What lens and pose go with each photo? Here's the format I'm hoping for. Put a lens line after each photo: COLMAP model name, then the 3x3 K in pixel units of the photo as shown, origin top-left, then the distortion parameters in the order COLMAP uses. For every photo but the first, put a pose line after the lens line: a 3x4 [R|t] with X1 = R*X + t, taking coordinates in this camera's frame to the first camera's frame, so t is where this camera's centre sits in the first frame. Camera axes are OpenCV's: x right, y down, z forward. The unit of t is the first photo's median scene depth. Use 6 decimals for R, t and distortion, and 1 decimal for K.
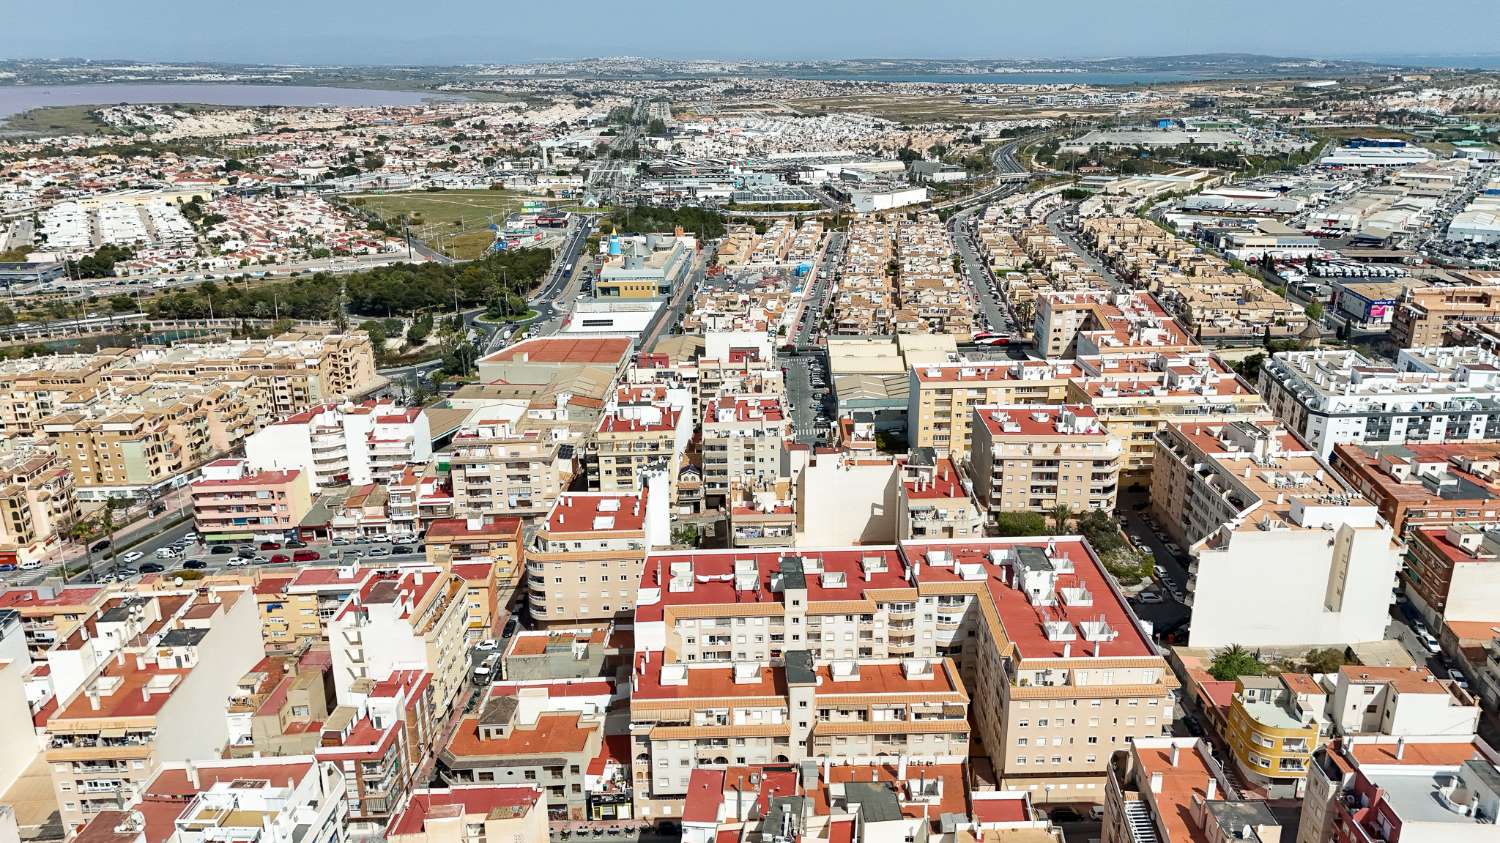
lens RADIAL K [[1100.7, 0, 754.1], [0, 1100.7, 411.7], [0, 0, 1]] dist [0.103364, -0.101432]
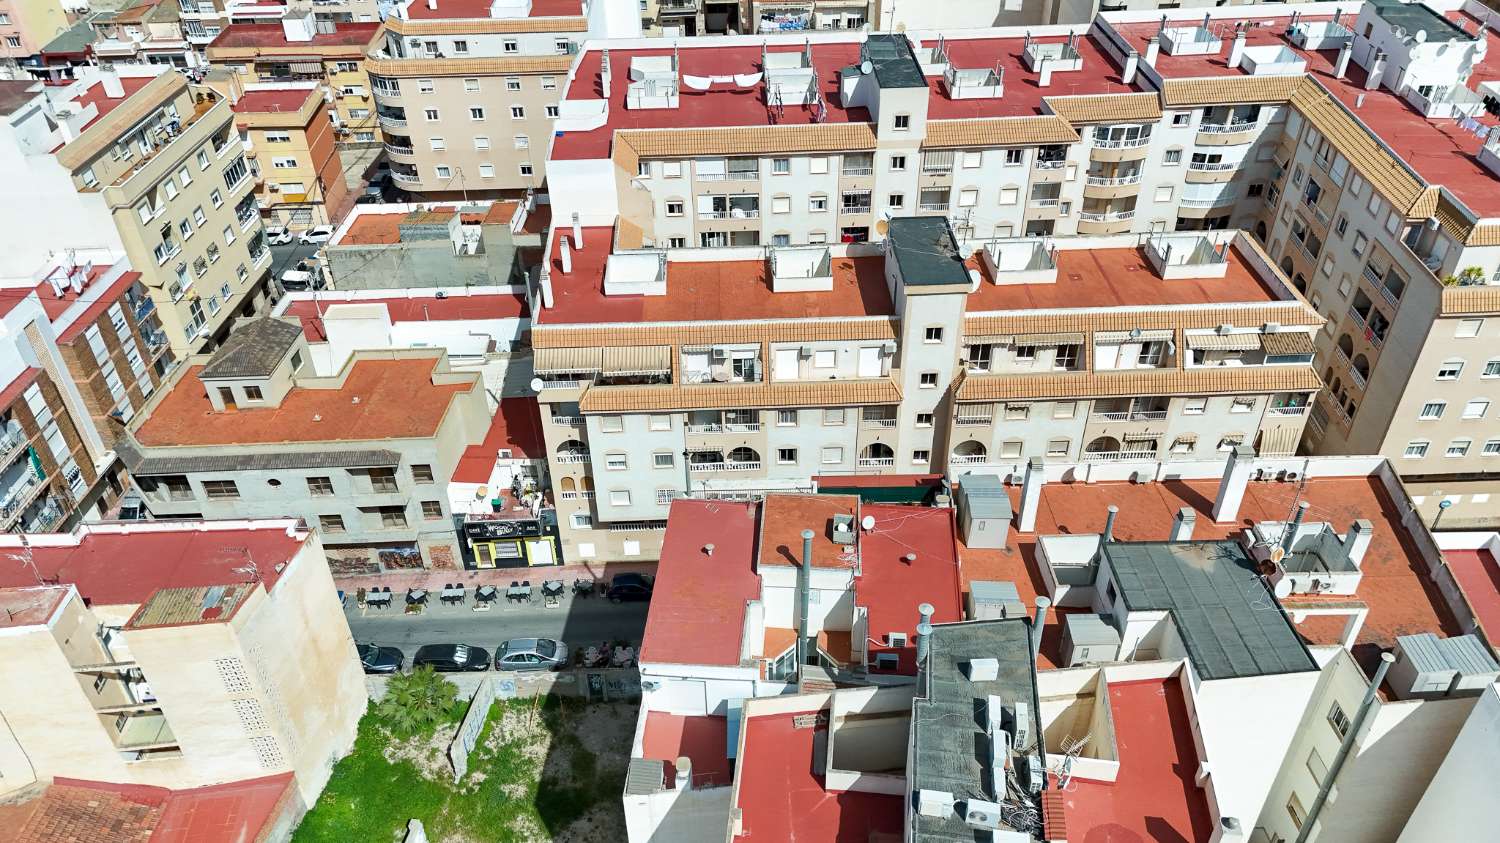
lens RADIAL K [[1100.7, 0, 754.1], [0, 1100.7, 411.7], [0, 0, 1]] dist [0.103364, -0.101432]
pose [[0.999963, -0.004372, -0.007463, -0.021325], [0.006521, 0.947901, 0.318499, 0.148597], [0.005682, -0.318536, 0.947894, 0.558191]]
